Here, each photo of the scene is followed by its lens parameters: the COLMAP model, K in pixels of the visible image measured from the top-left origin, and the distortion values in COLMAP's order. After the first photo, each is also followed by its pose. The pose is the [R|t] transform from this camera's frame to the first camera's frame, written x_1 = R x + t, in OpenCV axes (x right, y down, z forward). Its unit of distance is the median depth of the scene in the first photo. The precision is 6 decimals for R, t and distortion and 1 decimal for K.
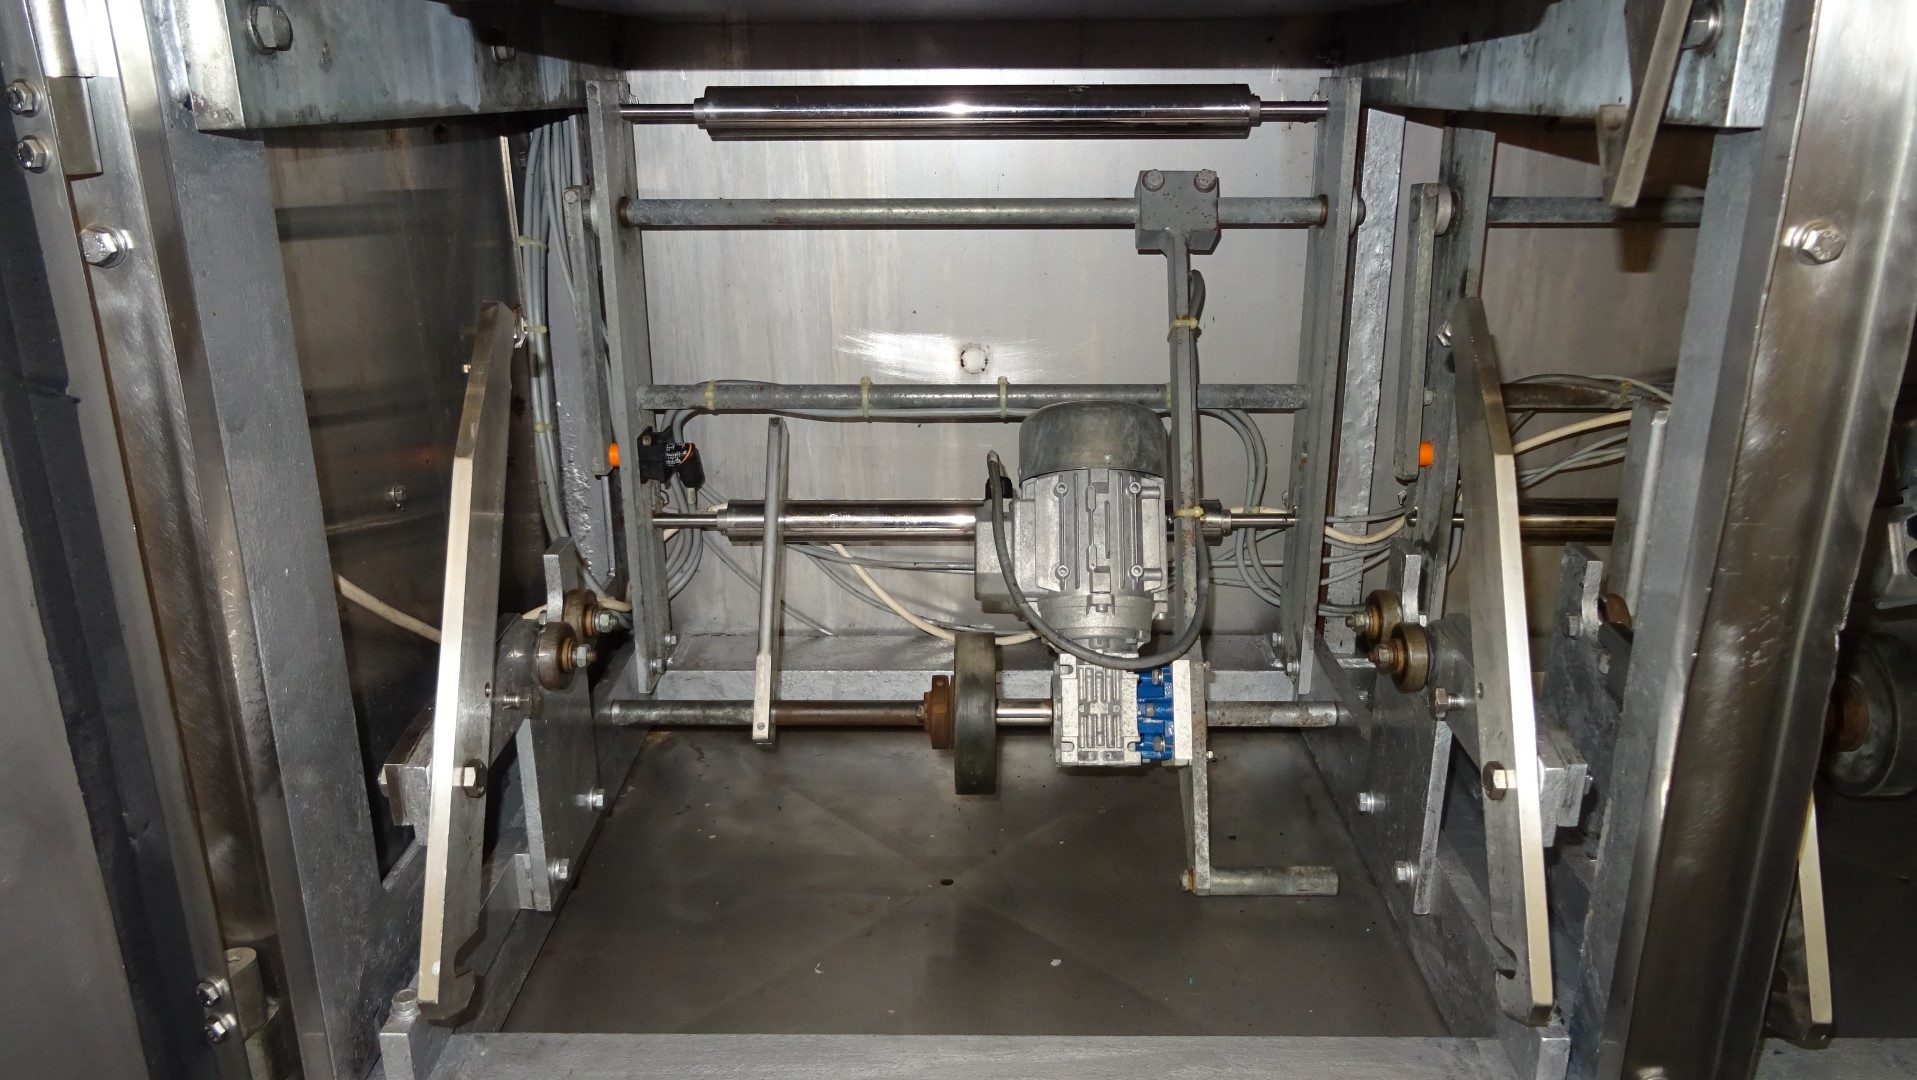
lens RADIAL K [[1384.4, 0, 958.5], [0, 1384.4, 540.0], [0, 0, 1]] dist [-0.007175, -0.004859]
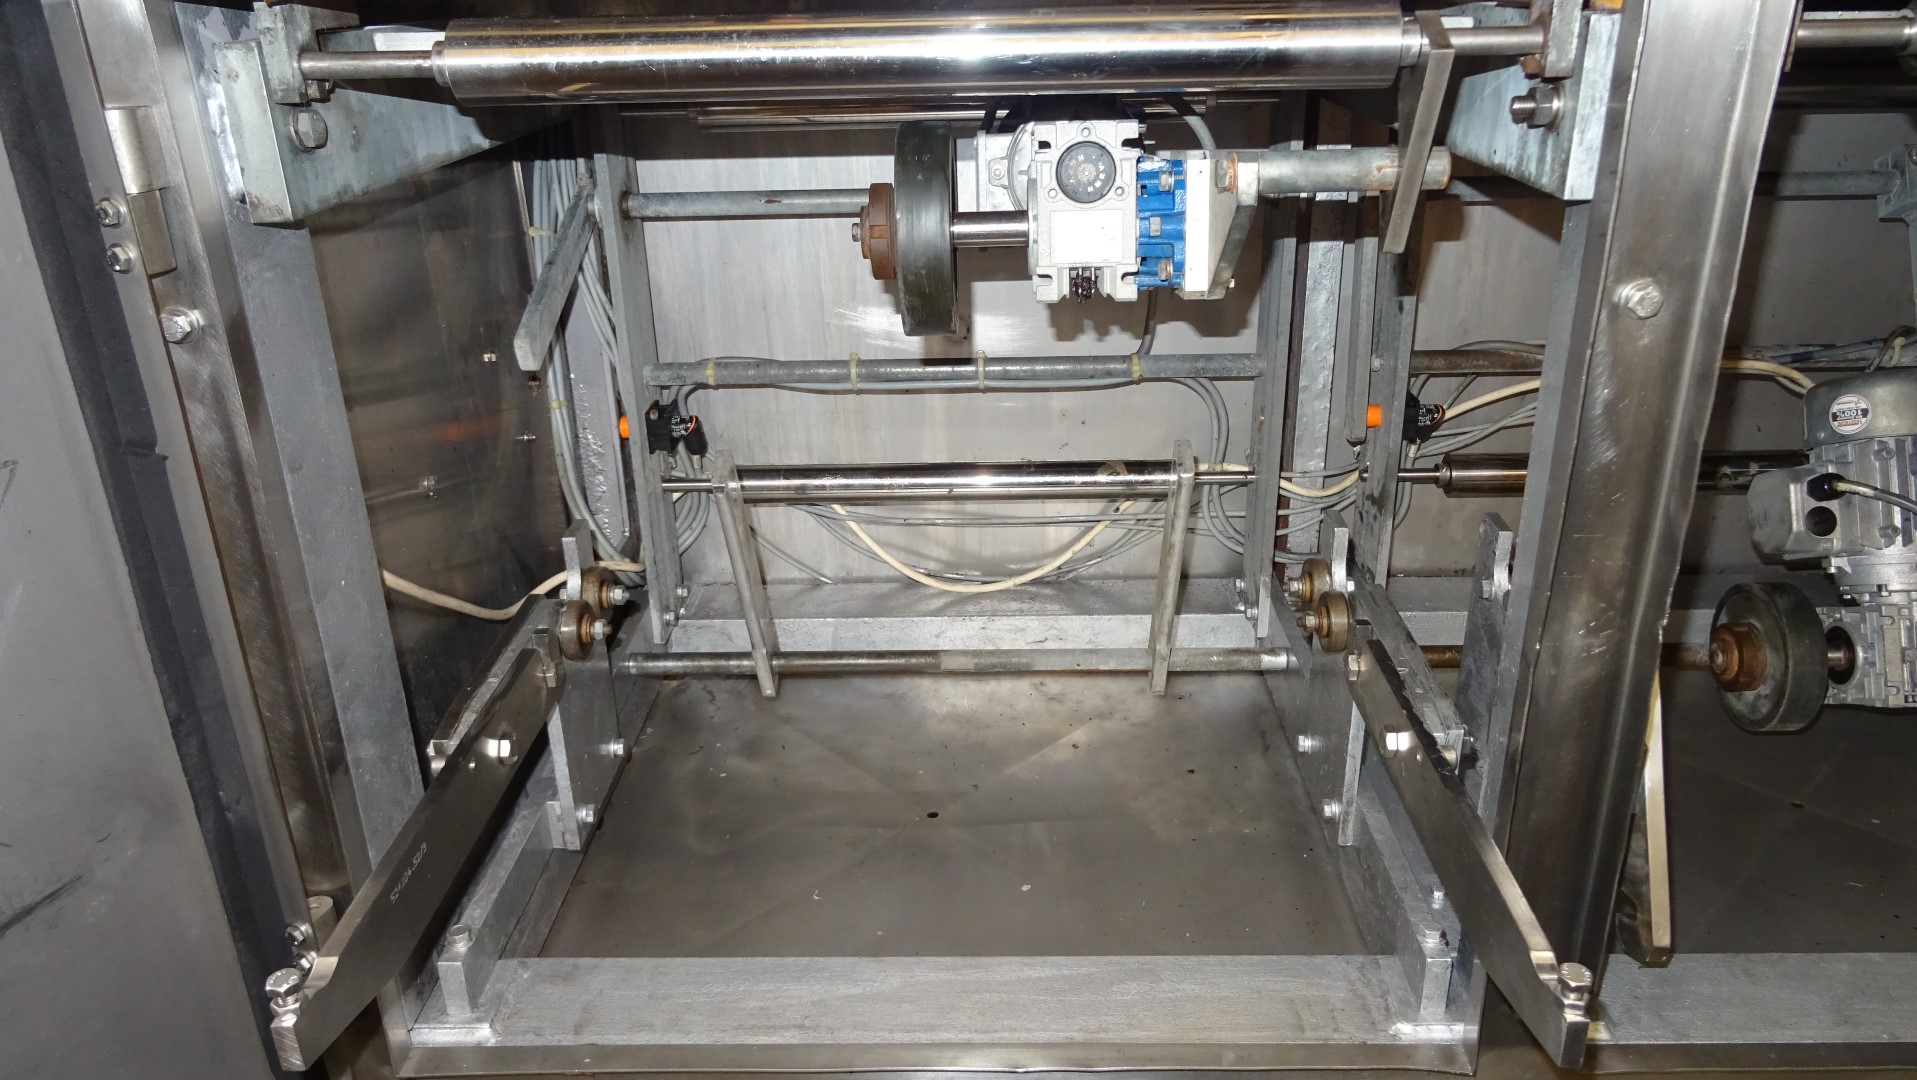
lens RADIAL K [[1384.4, 0, 958.5], [0, 1384.4, 540.0], [0, 0, 1]] dist [-0.007175, -0.004859]
pose [[0.999765, -0.013278, -0.017110, 0.039763], [0.014550, 0.996963, 0.076510, -0.067823], [0.016042, -0.076741, 0.996922, -0.111495]]
